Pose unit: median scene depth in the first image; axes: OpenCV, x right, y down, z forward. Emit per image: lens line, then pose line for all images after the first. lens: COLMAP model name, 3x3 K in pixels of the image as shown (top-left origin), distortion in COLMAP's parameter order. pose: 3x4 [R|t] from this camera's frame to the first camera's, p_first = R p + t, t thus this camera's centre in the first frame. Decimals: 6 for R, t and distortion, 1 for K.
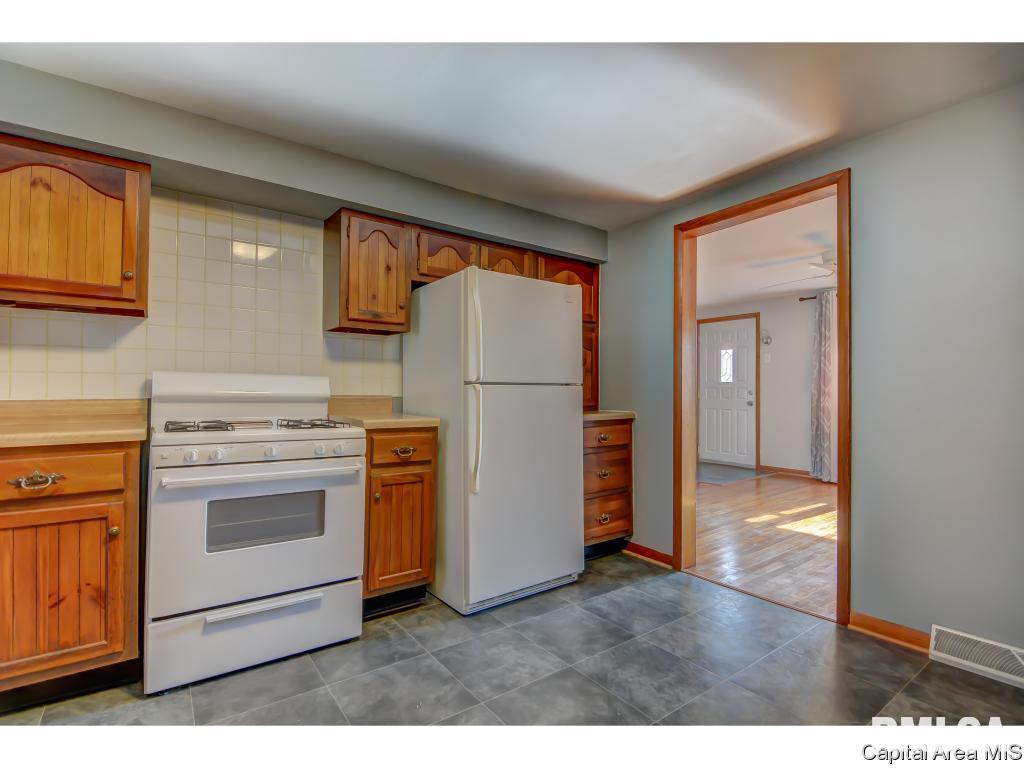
lens RADIAL K [[492.1, 0, 504.5], [0, 492.1, 382.9], [0, 0, 1]] dist [0.005647, -0.008509]
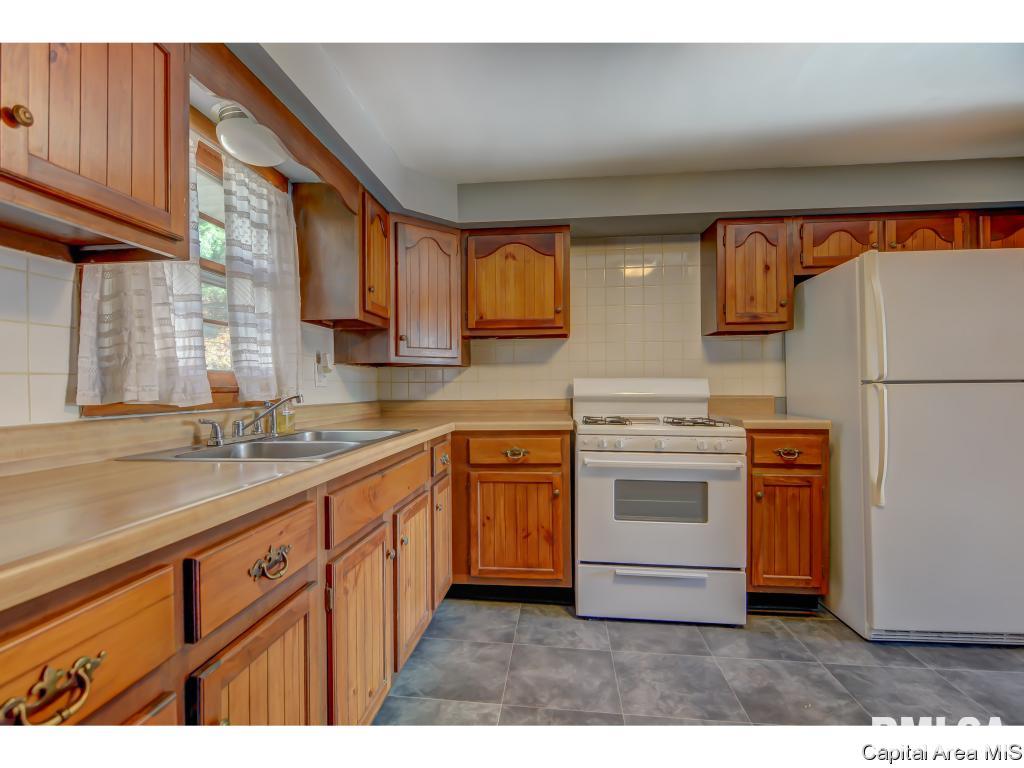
lens RADIAL K [[492.1, 0, 504.5], [0, 492.1, 382.9], [0, 0, 1]] dist [0.005647, -0.008509]
pose [[0.743434, -0.017672, -0.668576, 0.036677], [0.021487, 0.999766, -0.002533, -0.011398], [0.668464, -0.012482, 0.743639, -0.113908]]
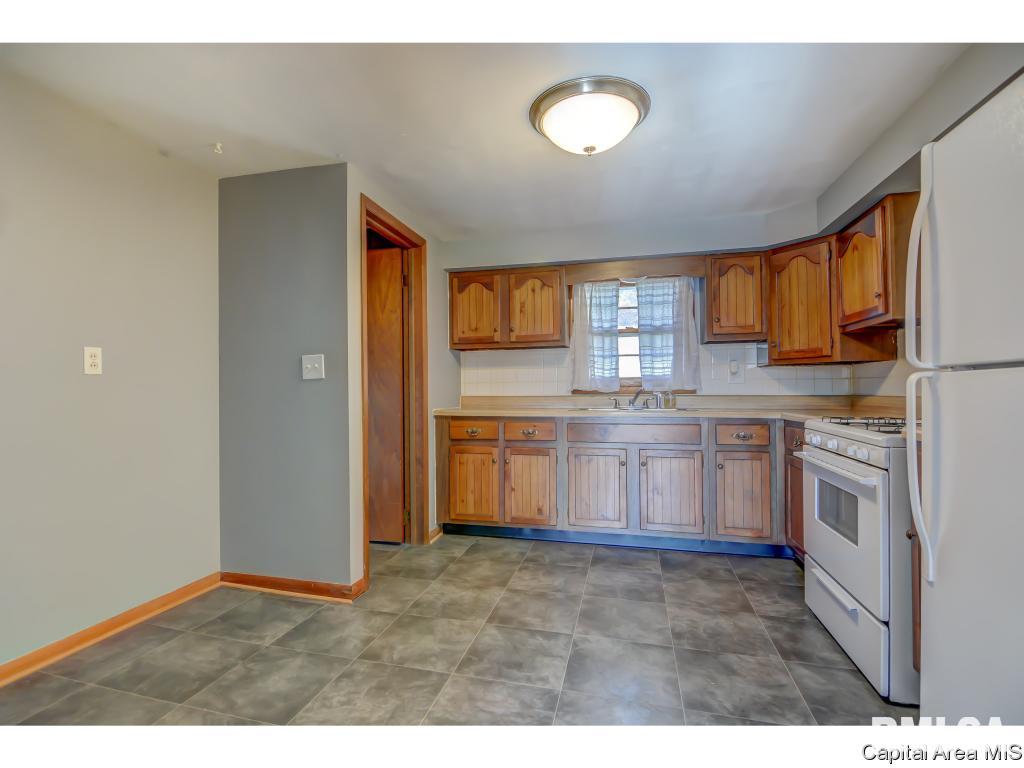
lens RADIAL K [[492.1, 0, 504.5], [0, 492.1, 382.9], [0, 0, 1]] dist [0.005647, -0.008509]
pose [[-0.765459, -0.012085, -0.643371, 0.656084], [0.010660, 0.999448, -0.031457, 0.027066], [0.643396, -0.030937, -0.764908, 1.177929]]
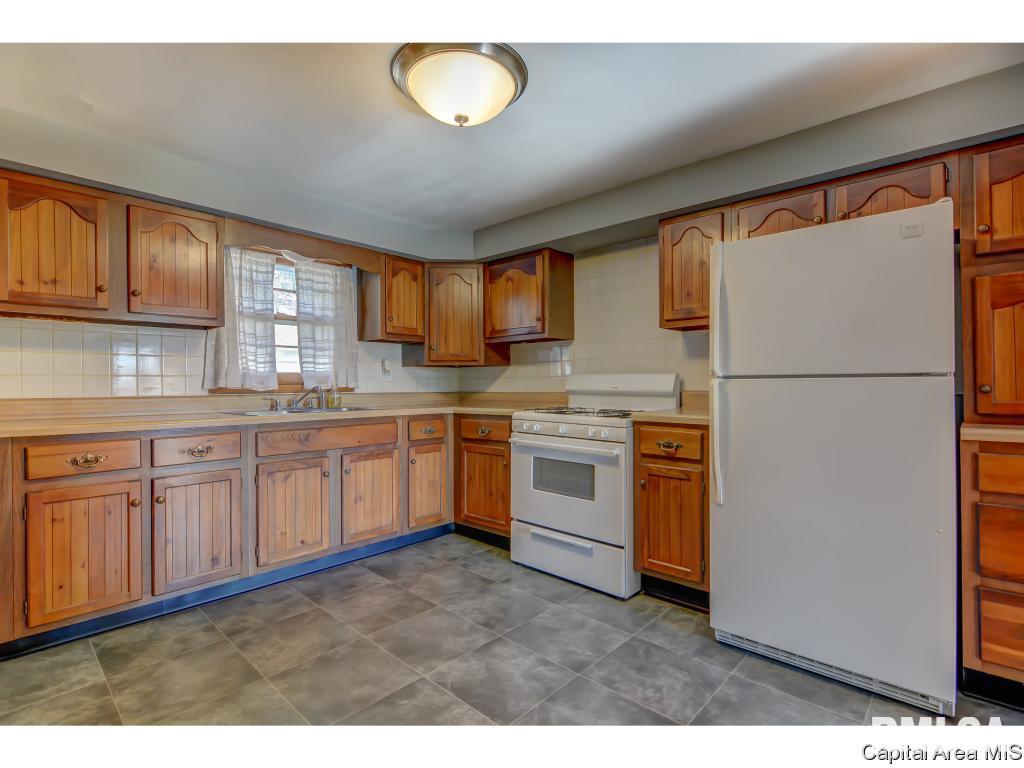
lens RADIAL K [[492.1, 0, 504.5], [0, 492.1, 382.9], [0, 0, 1]] dist [0.005647, -0.008509]
pose [[0.196091, -0.010256, -0.980532, 0.762126], [0.018584, 0.999805, -0.006741, 0.009573], [0.980410, -0.016901, 0.196243, 0.488941]]
